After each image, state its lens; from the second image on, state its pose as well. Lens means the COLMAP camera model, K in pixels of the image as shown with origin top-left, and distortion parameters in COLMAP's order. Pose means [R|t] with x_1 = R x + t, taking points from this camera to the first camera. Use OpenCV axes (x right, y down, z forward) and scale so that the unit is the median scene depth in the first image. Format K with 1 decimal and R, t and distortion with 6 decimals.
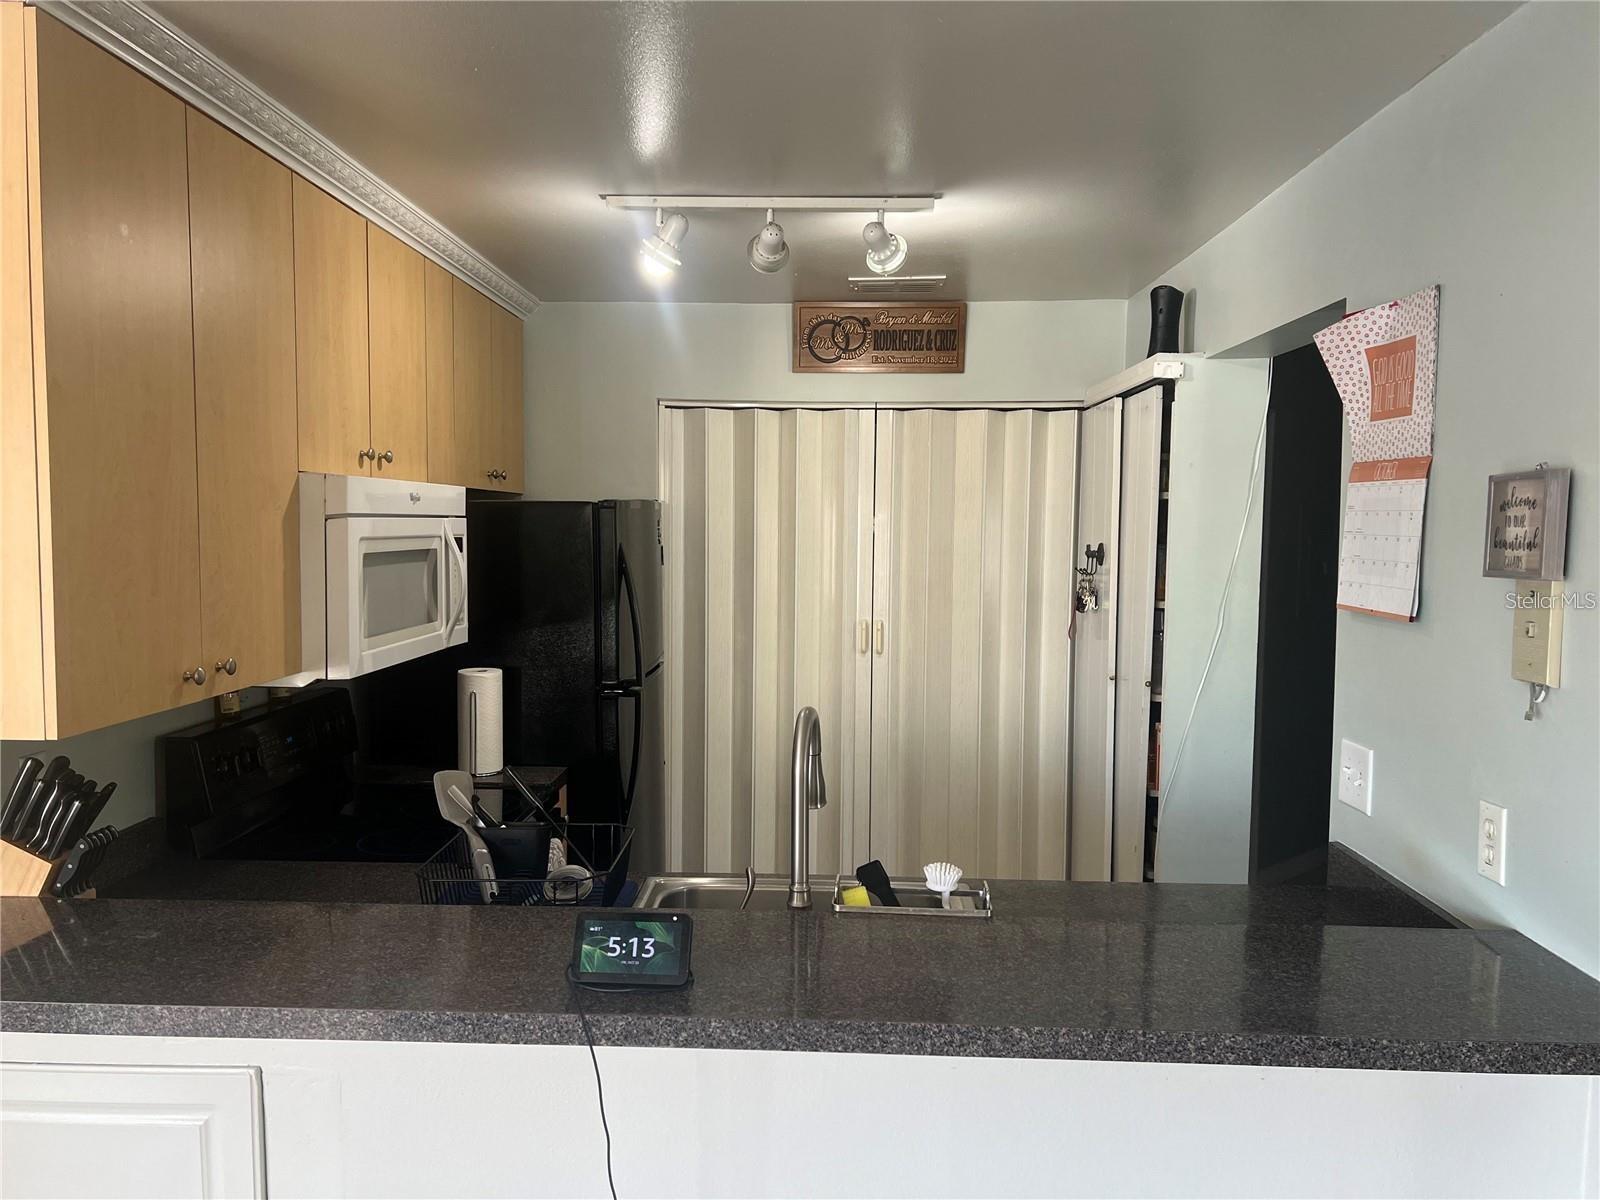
lens RADIAL K [[1203.7, 0, 800.3], [0, 1203.7, 615.5], [0, 0, 1]] dist [0.064871, -0.075608]
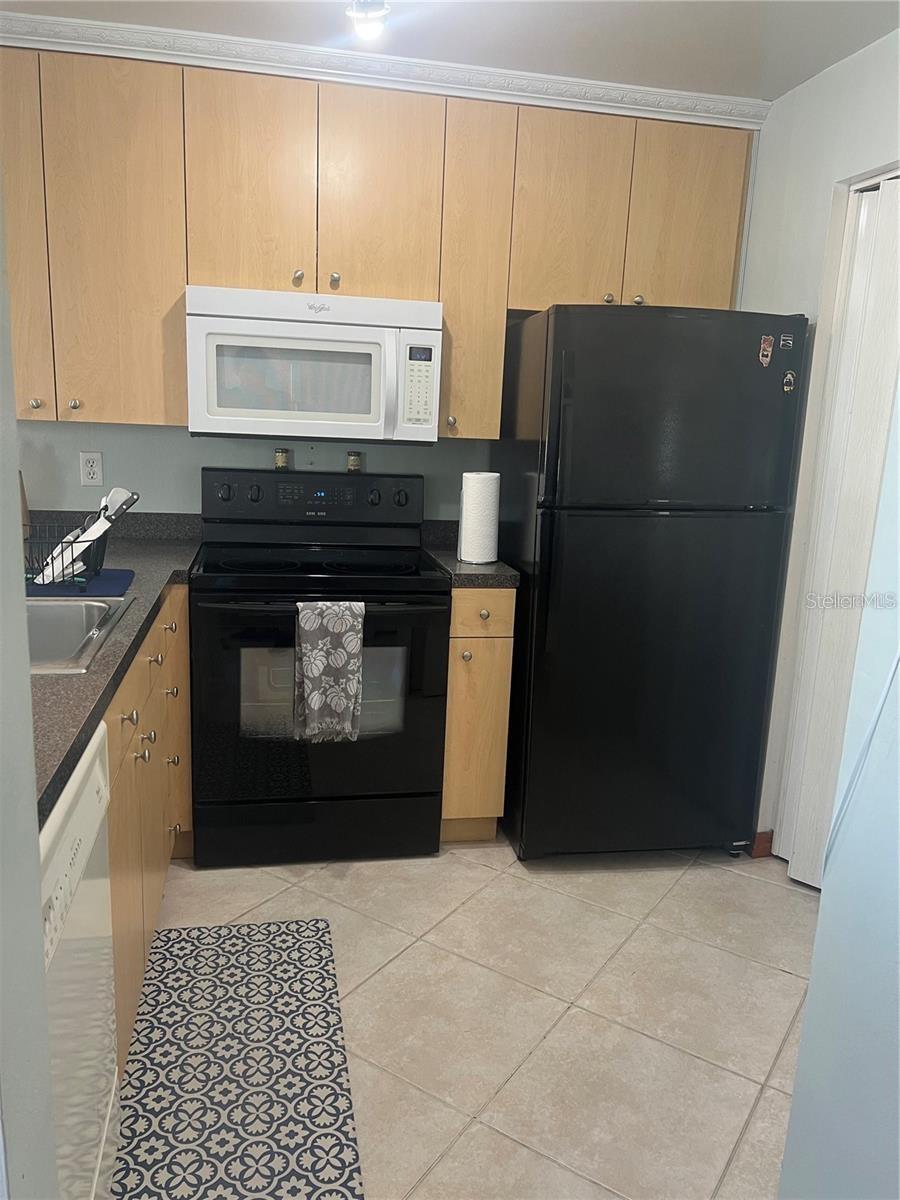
lens RADIAL K [[902.8, 0, 447.5], [0, 902.8, 601.4], [0, 0, 1]] dist [0.064871, -0.075608]
pose [[0.218794, 0.203359, -0.954345, 0.708019], [-0.113503, 0.976707, 0.182102, 0.014846], [0.969147, 0.068478, 0.236780, 0.963689]]
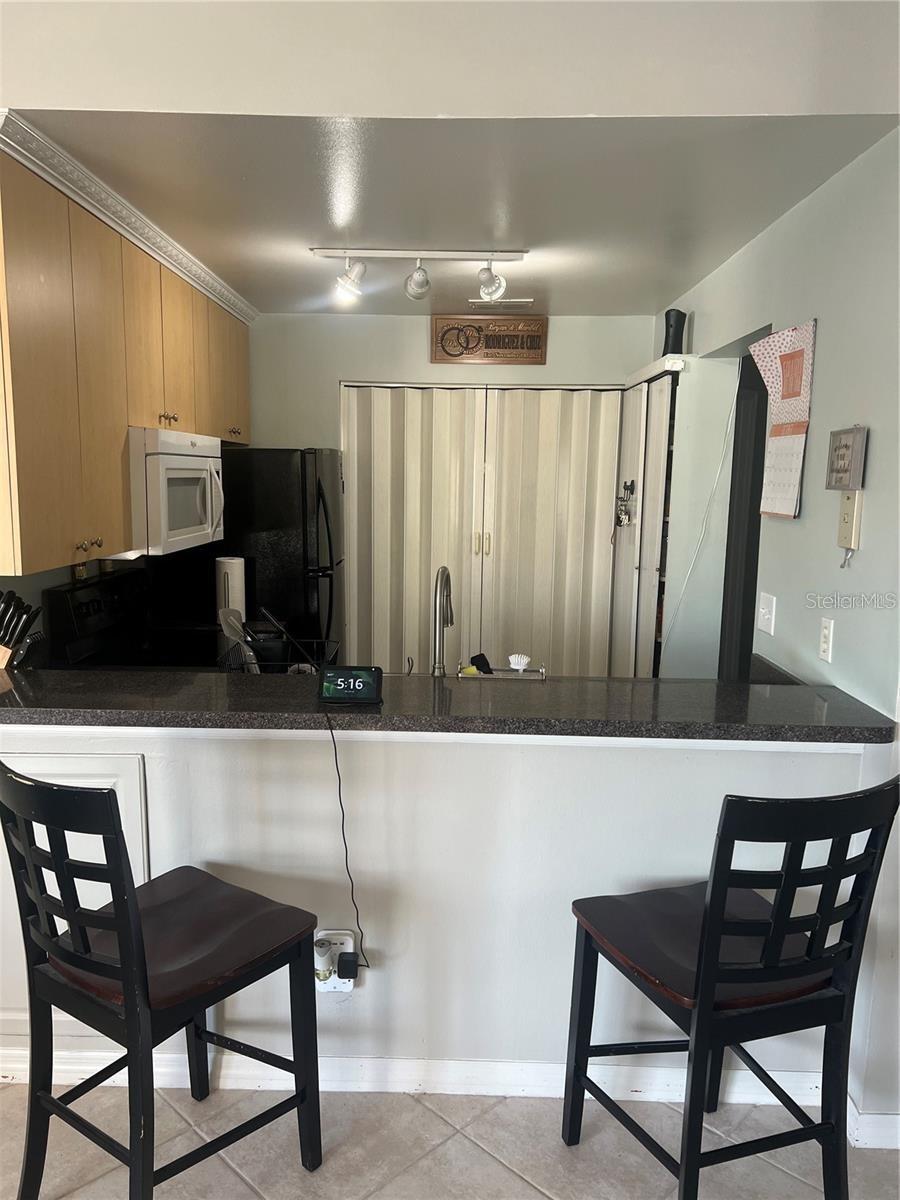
lens RADIAL K [[902.8, 0, 447.5], [0, 902.8, 617.0], [0, 0, 1]] dist [0.064871, -0.075608]
pose [[0.999807, 0.003632, 0.019311, -0.009207], [-0.005138, 0.996897, 0.078547, 0.034341], [-0.018966, -0.078631, 0.996723, -0.214692]]
